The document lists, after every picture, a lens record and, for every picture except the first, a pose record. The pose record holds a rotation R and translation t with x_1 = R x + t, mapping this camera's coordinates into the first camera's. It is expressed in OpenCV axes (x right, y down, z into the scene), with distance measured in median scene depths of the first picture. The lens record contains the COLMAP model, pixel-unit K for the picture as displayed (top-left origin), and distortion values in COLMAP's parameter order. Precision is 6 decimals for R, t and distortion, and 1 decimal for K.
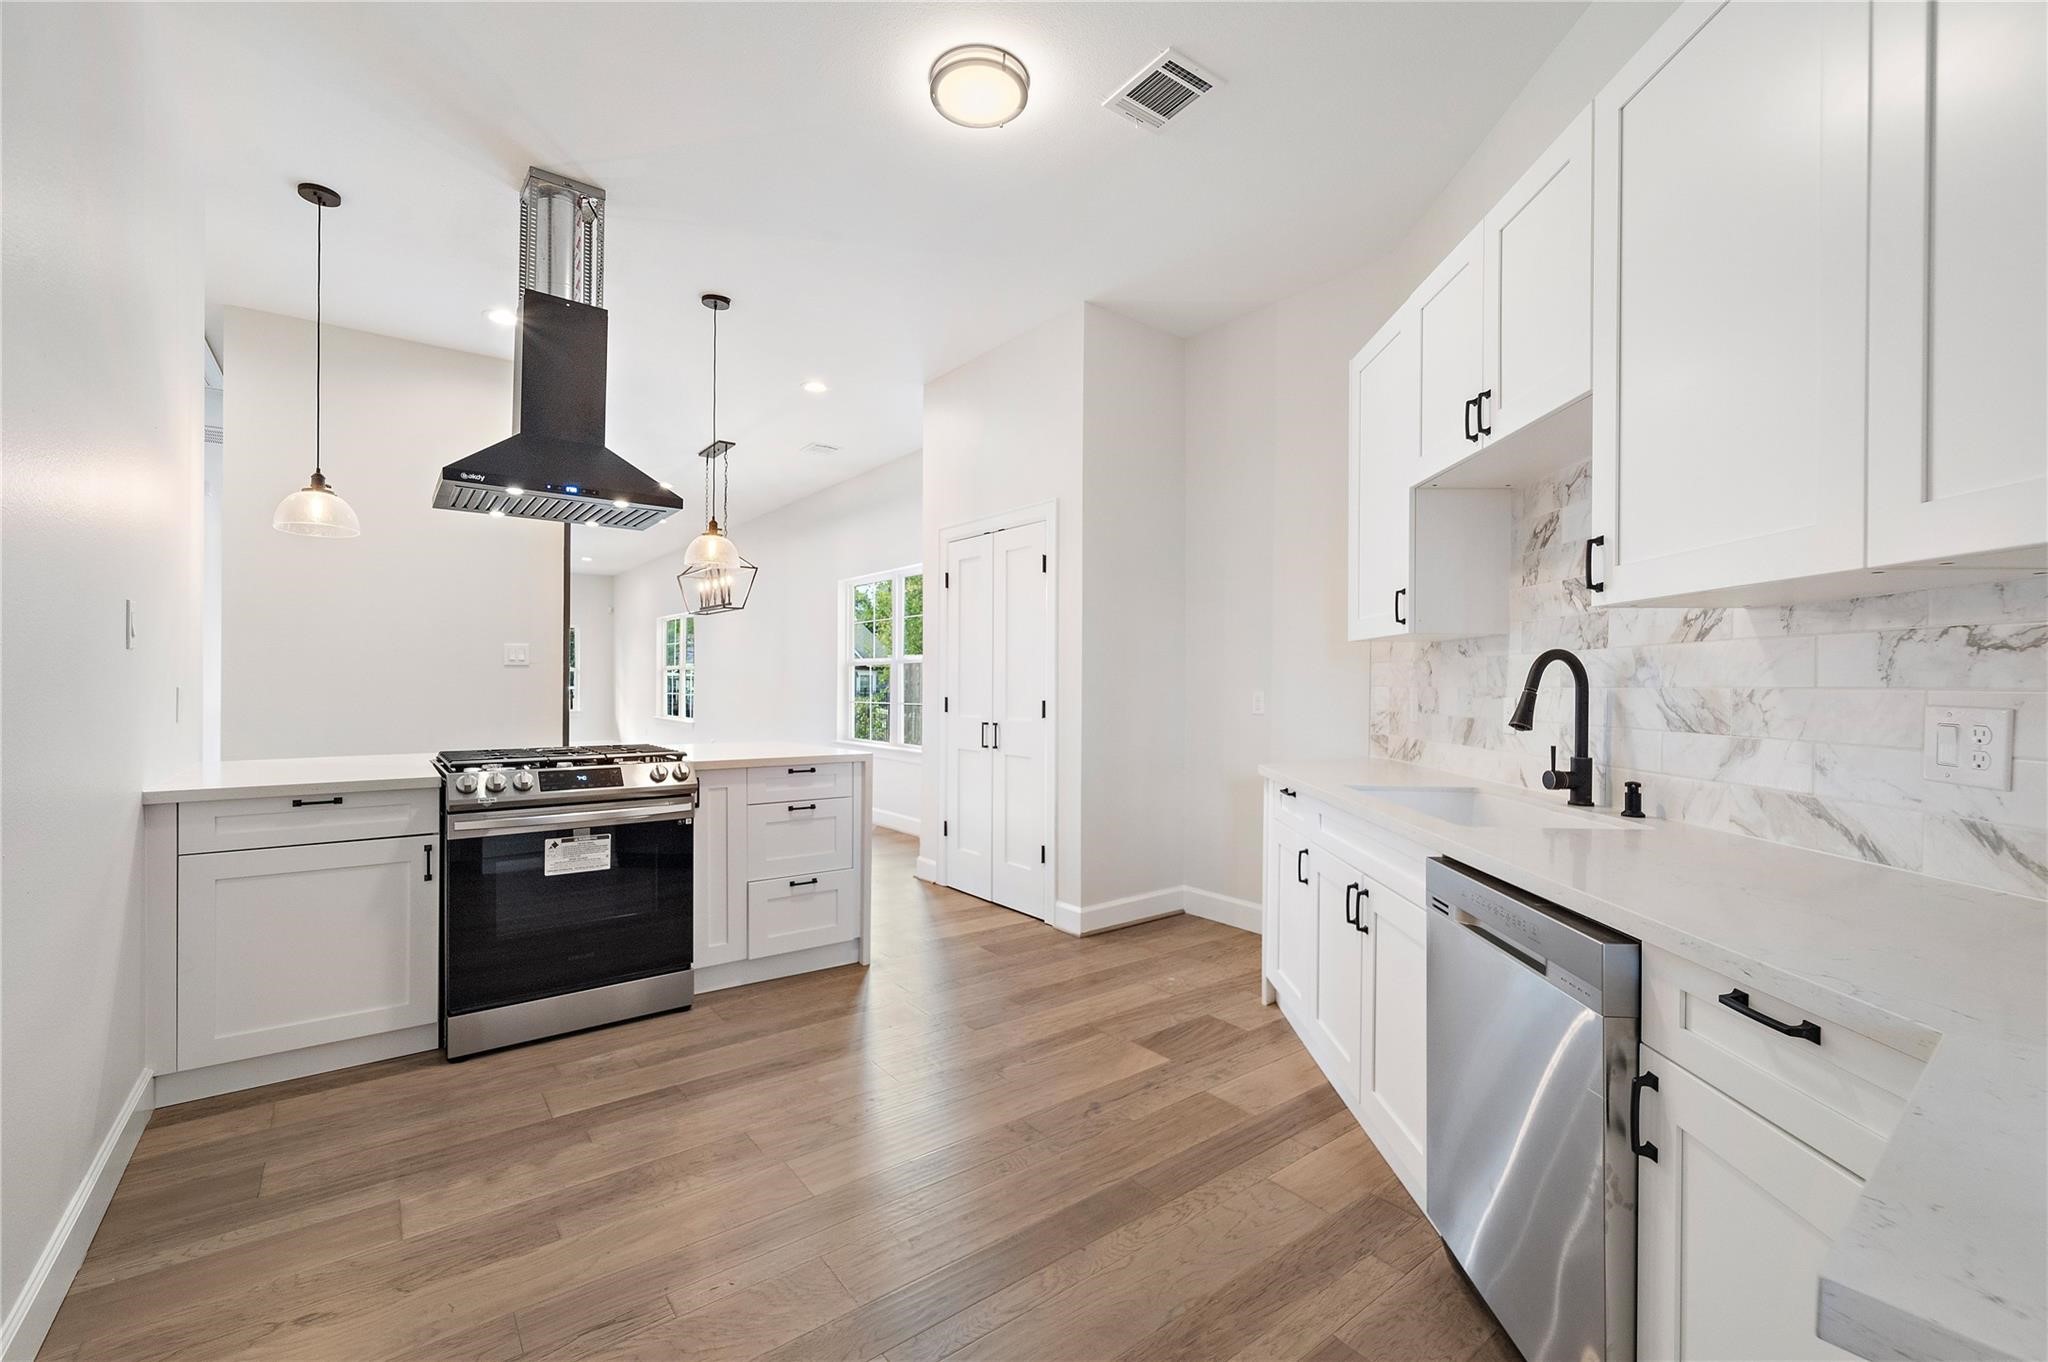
lens RADIAL K [[818.1, 0, 1013.5], [0, 818.1, 682.9], [0, 0, 1]] dist [0.002863, 0.000048]
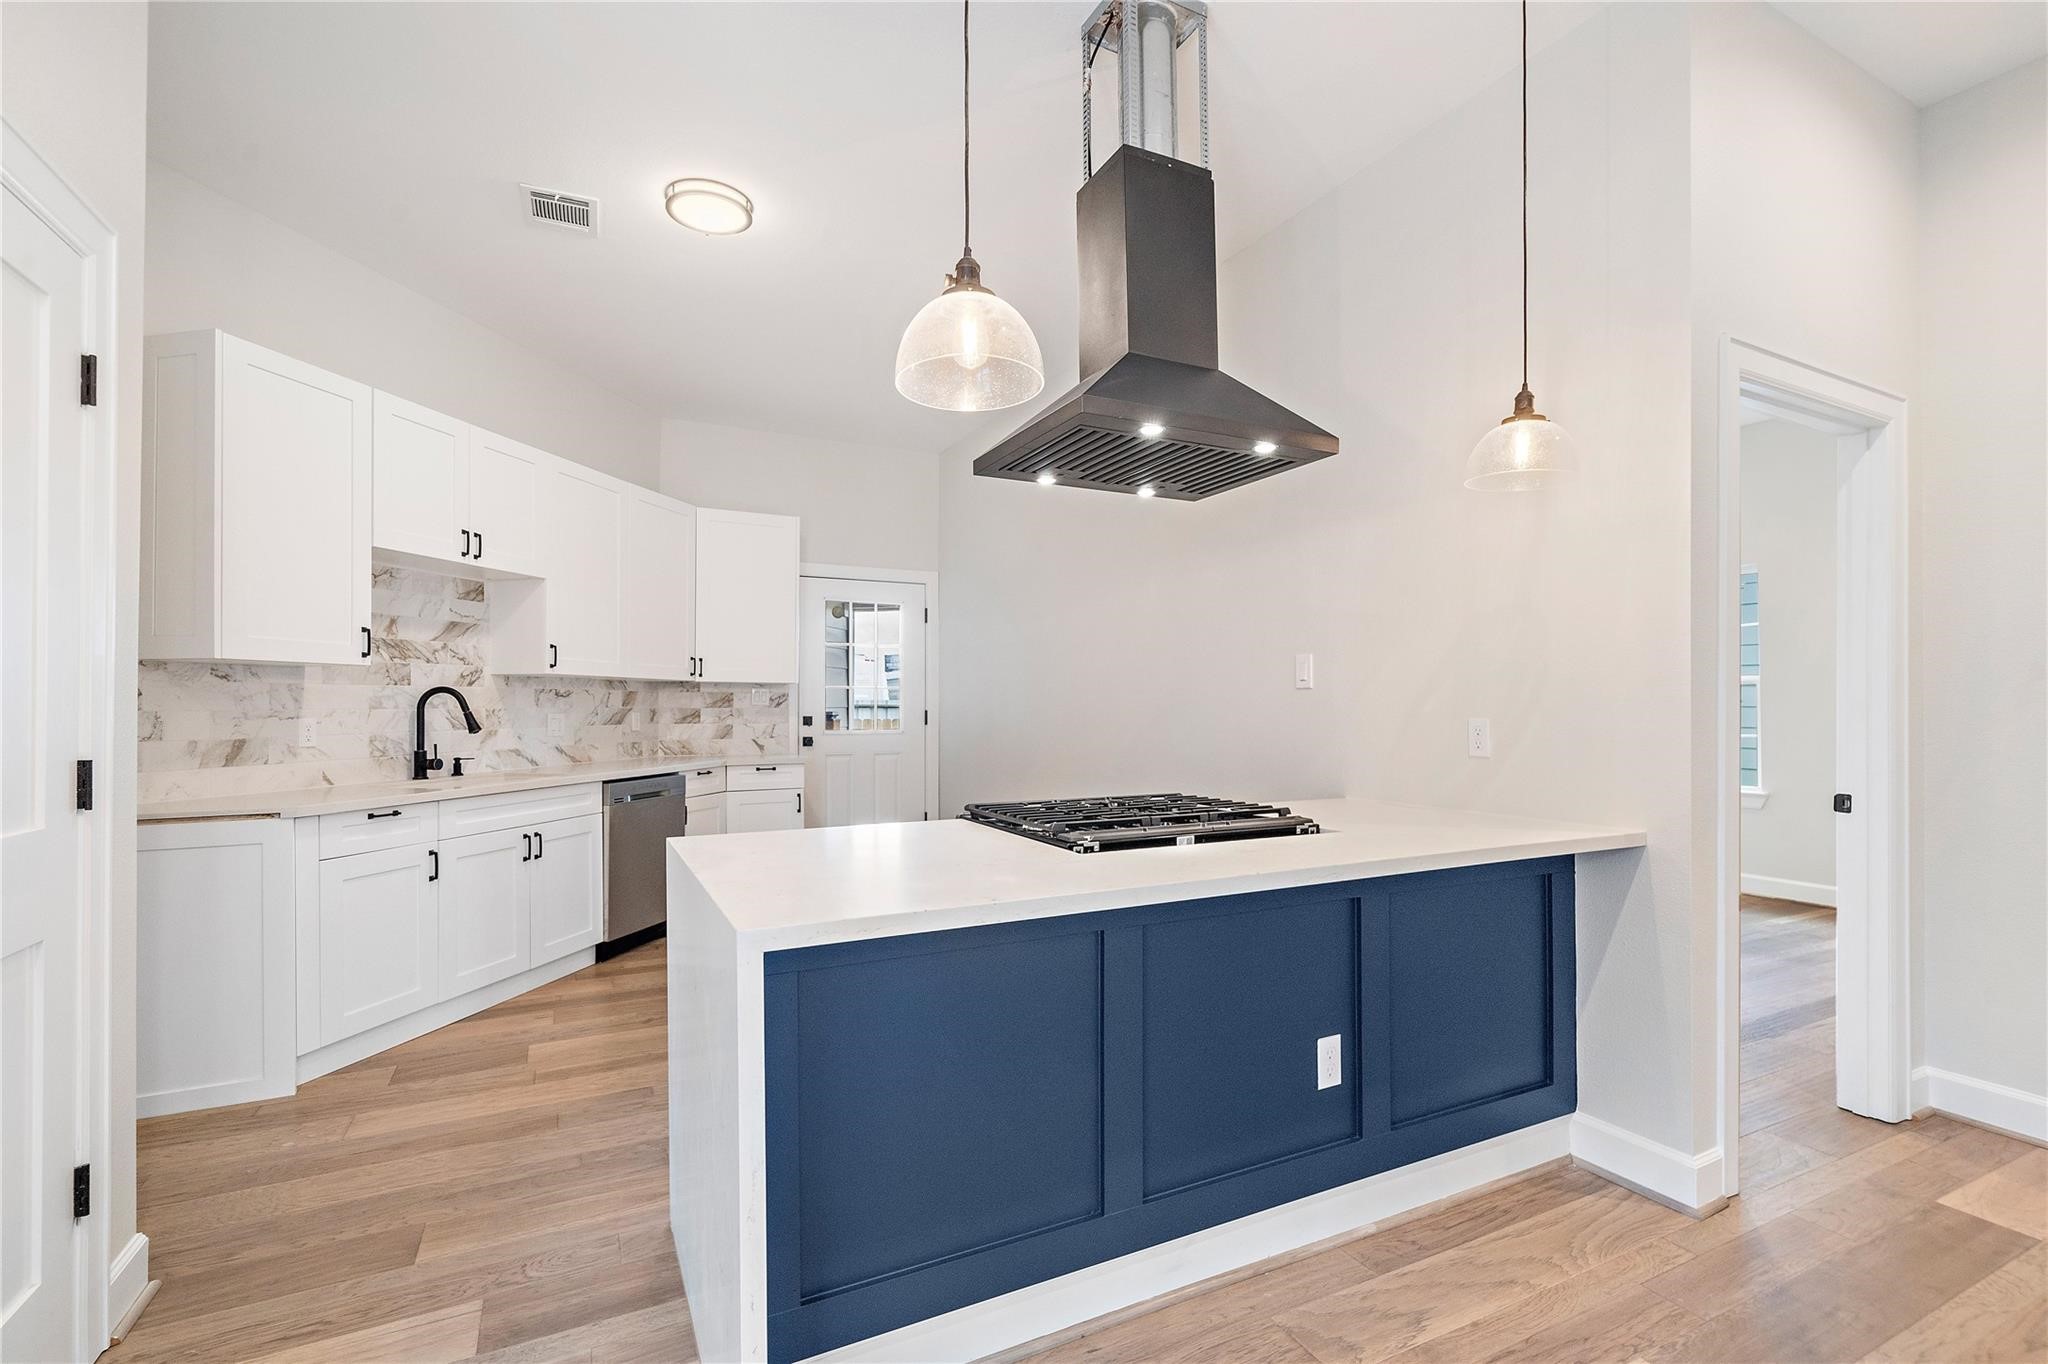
lens RADIAL K [[892.1, 0, 1004.1], [0, 892.1, 702.5], [0, 0, 1]] dist [-0.003866, -0.001017]
pose [[-0.978089, -0.003519, 0.208158, -1.013851], [-0.004114, 0.999989, -0.002429, -0.009875], [-0.208147, -0.003232, -0.978092, 3.006607]]
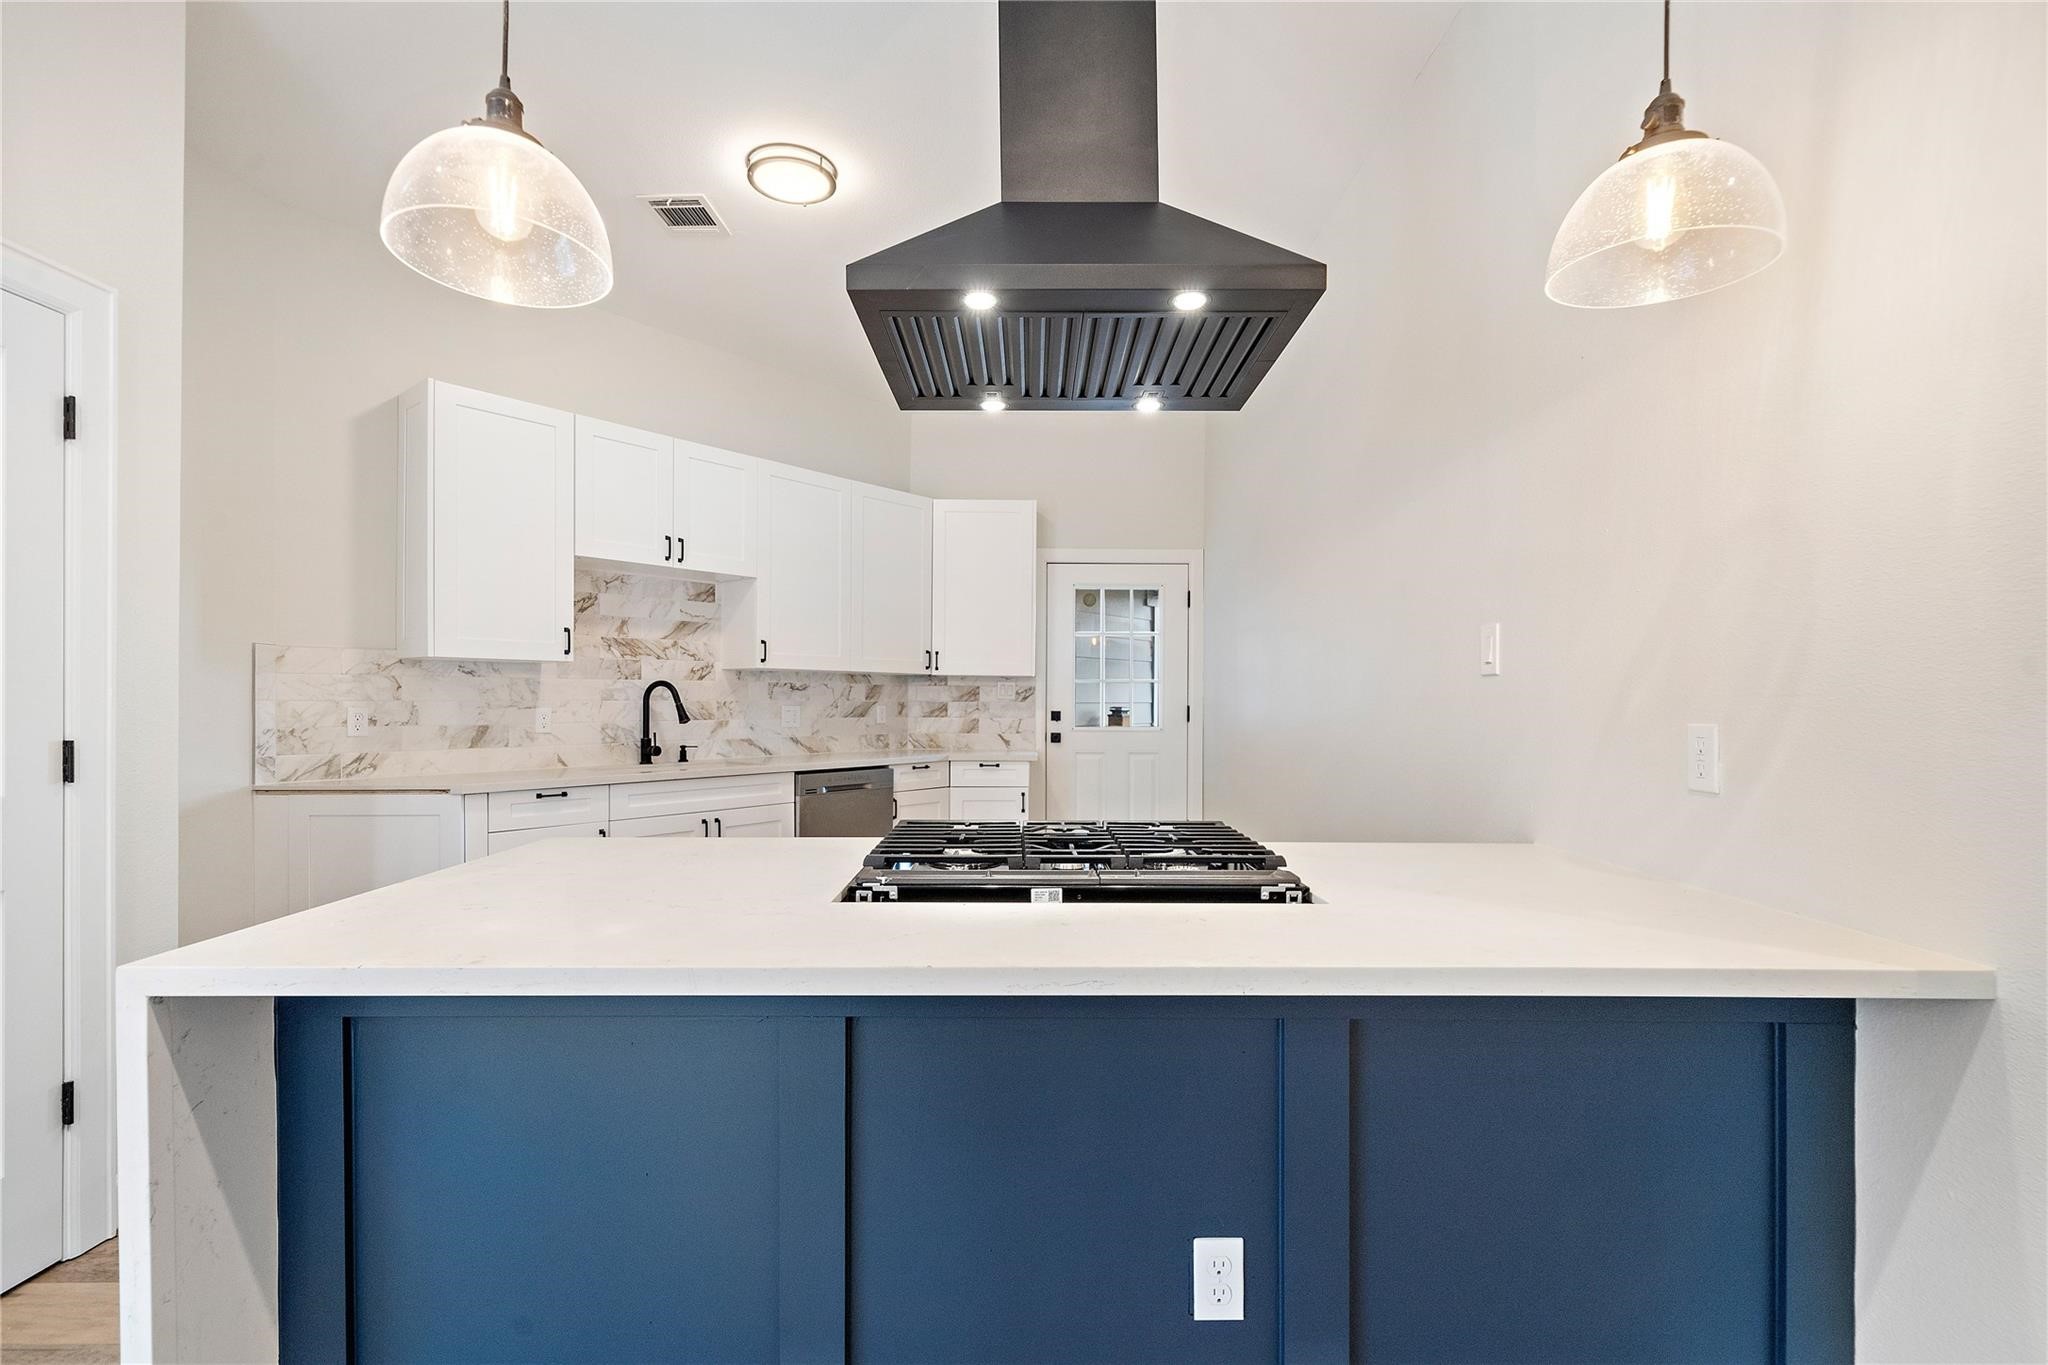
lens RADIAL K [[892.1, 0, 1041.9], [0, 892.1, 709.0], [0, 0, 1]] dist [-0.003866, -0.001017]
pose [[-0.791970, -0.014139, 0.610396, -1.495515], [-0.008032, 0.999887, 0.012739, -0.010431], [-0.610507, 0.005186, -0.791994, 2.439580]]
